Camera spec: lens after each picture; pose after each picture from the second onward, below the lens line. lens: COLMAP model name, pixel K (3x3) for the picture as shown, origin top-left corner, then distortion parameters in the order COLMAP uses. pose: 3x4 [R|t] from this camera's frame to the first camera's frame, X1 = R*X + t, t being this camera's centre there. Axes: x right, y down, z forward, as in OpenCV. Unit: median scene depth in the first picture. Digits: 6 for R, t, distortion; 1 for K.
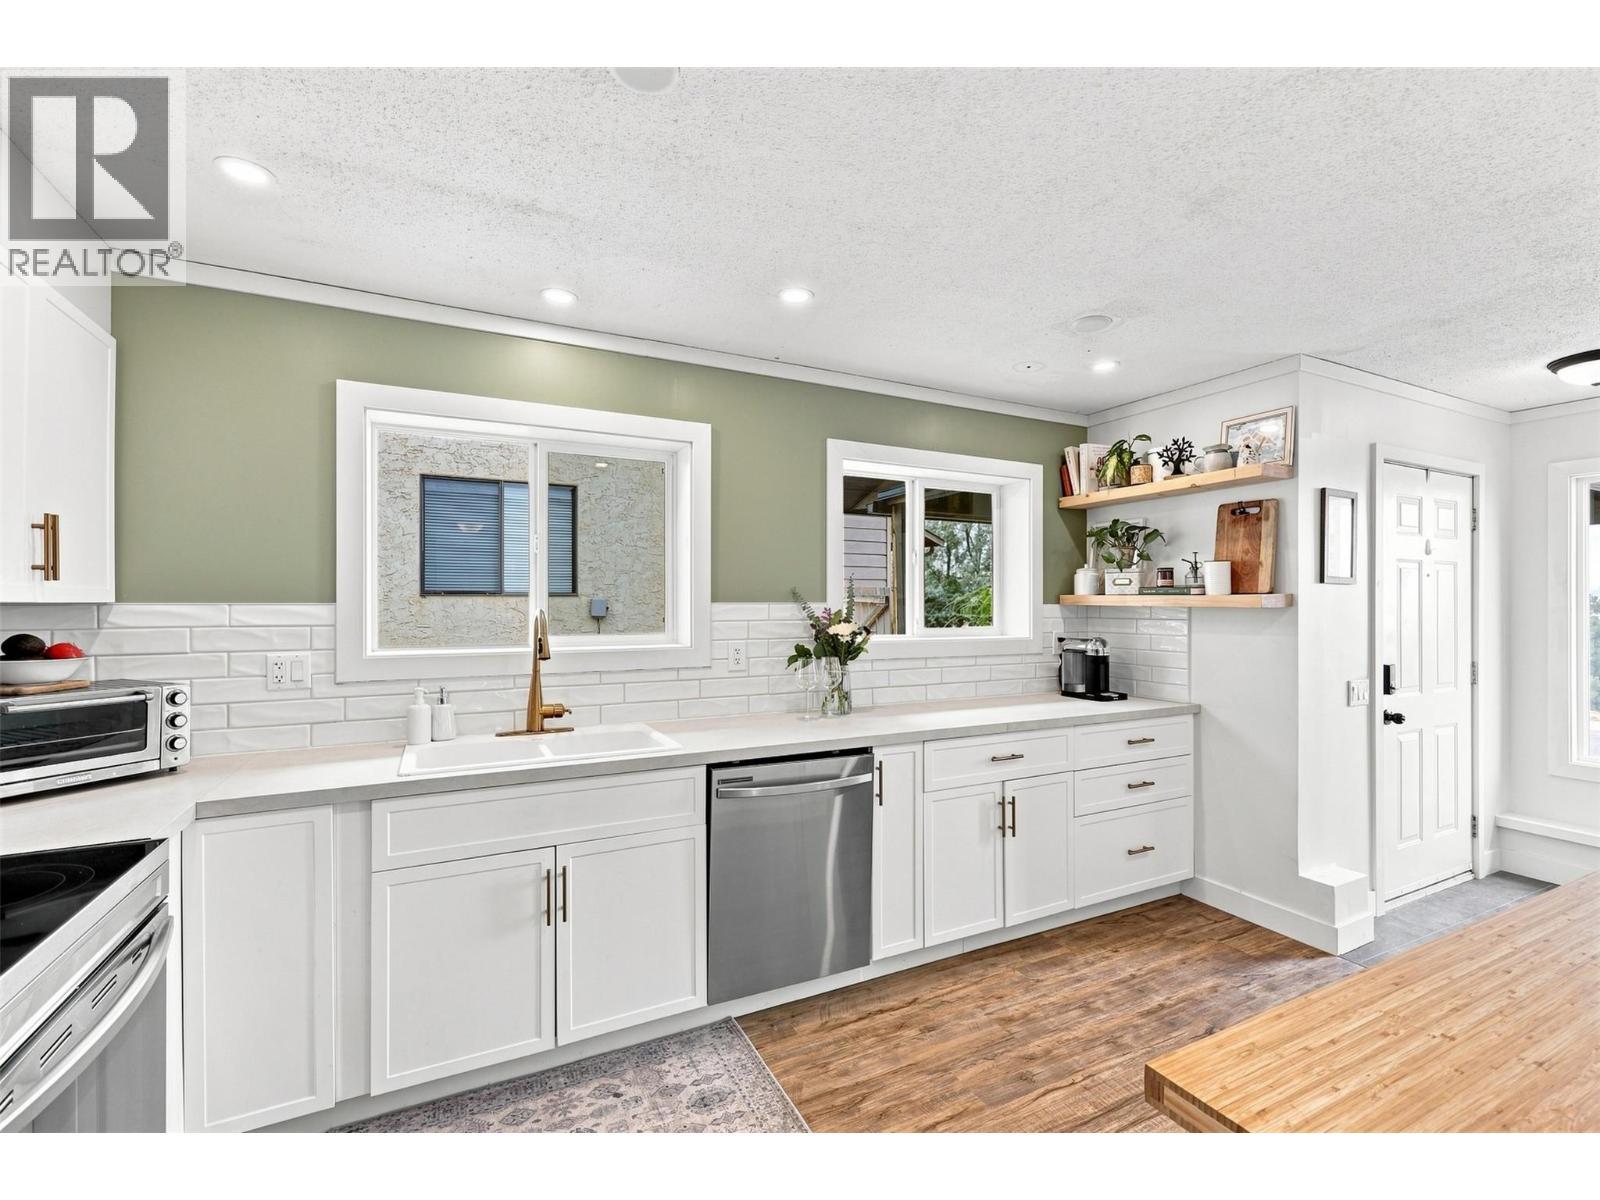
lens RADIAL K [[712.4, 0, 800.6], [0, 712.4, 591.2], [0, 0, 1]] dist [0.000743, -0.000222]
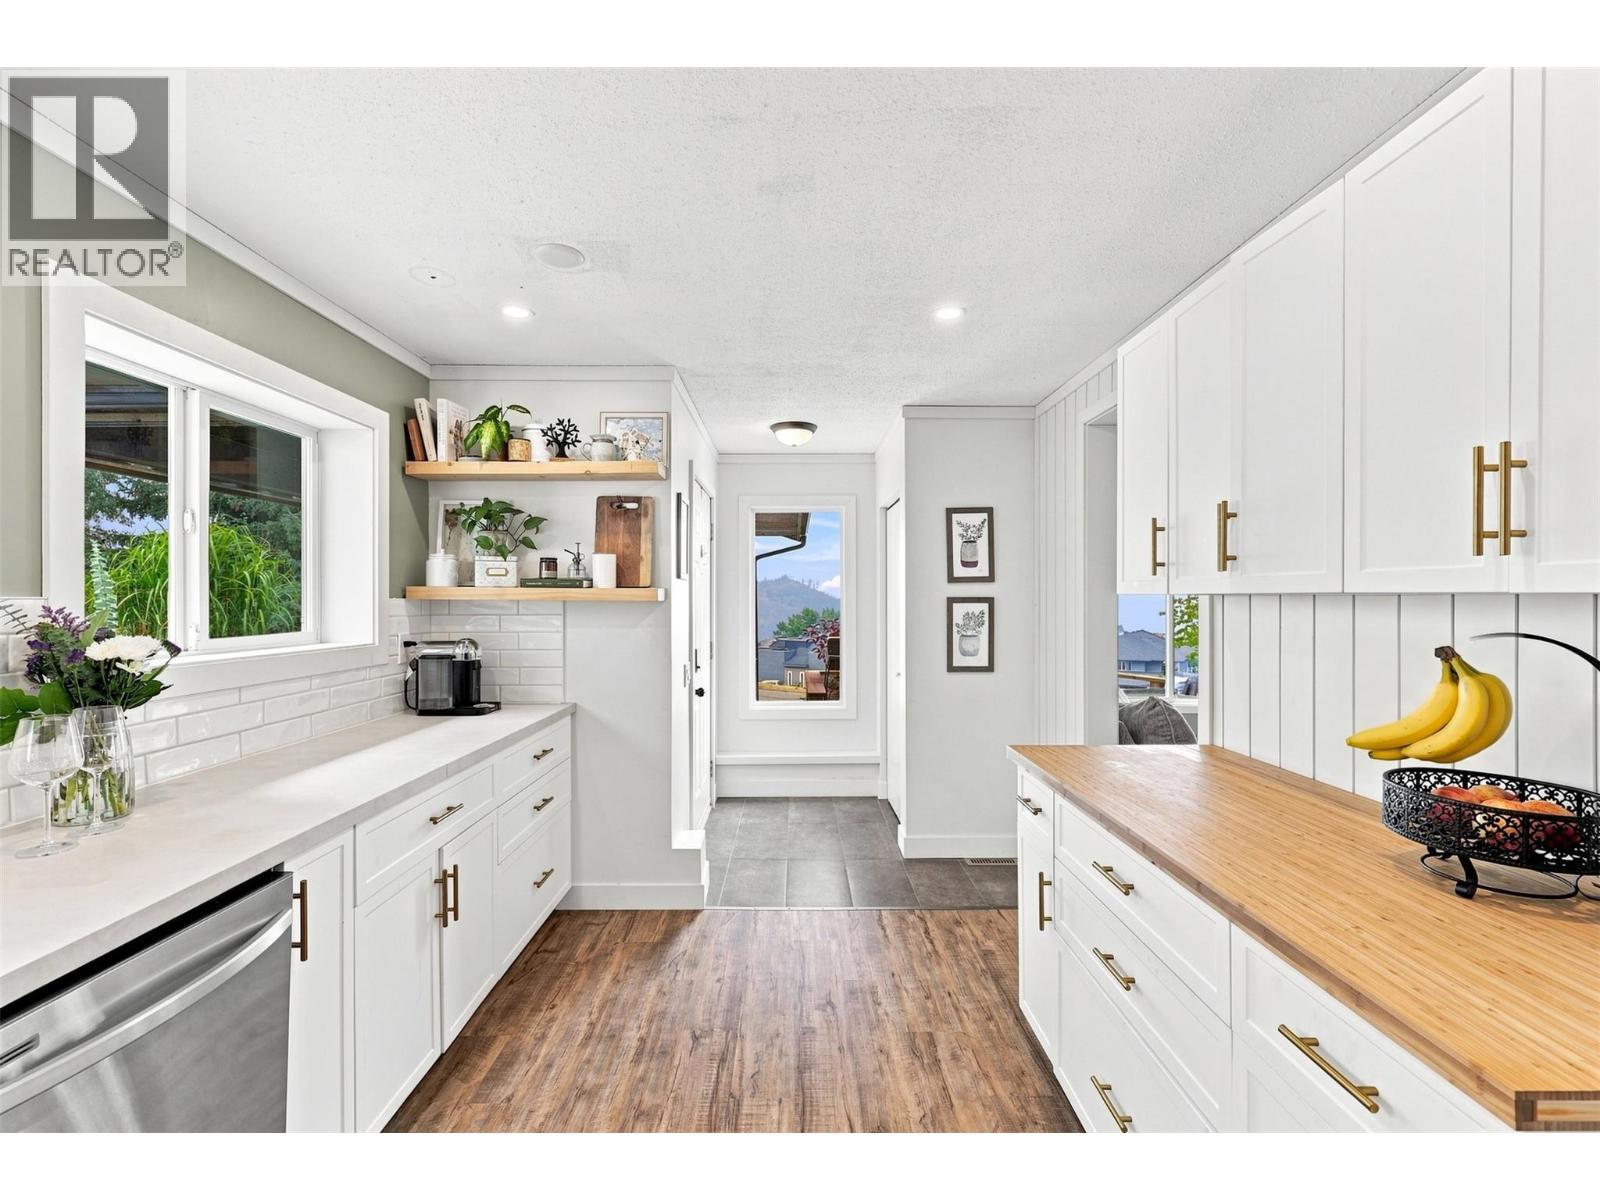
lens RADIAL K [[712.4, 0, 800.6], [0, 712.4, 591.2], [0, 0, 1]] dist [0.000743, -0.000222]
pose [[0.438466, 0.006679, 0.898723, -0.172407], [-0.013322, 0.999911, -0.000932, 0.006587], [-0.898649, -0.011564, 0.438516, 0.327082]]
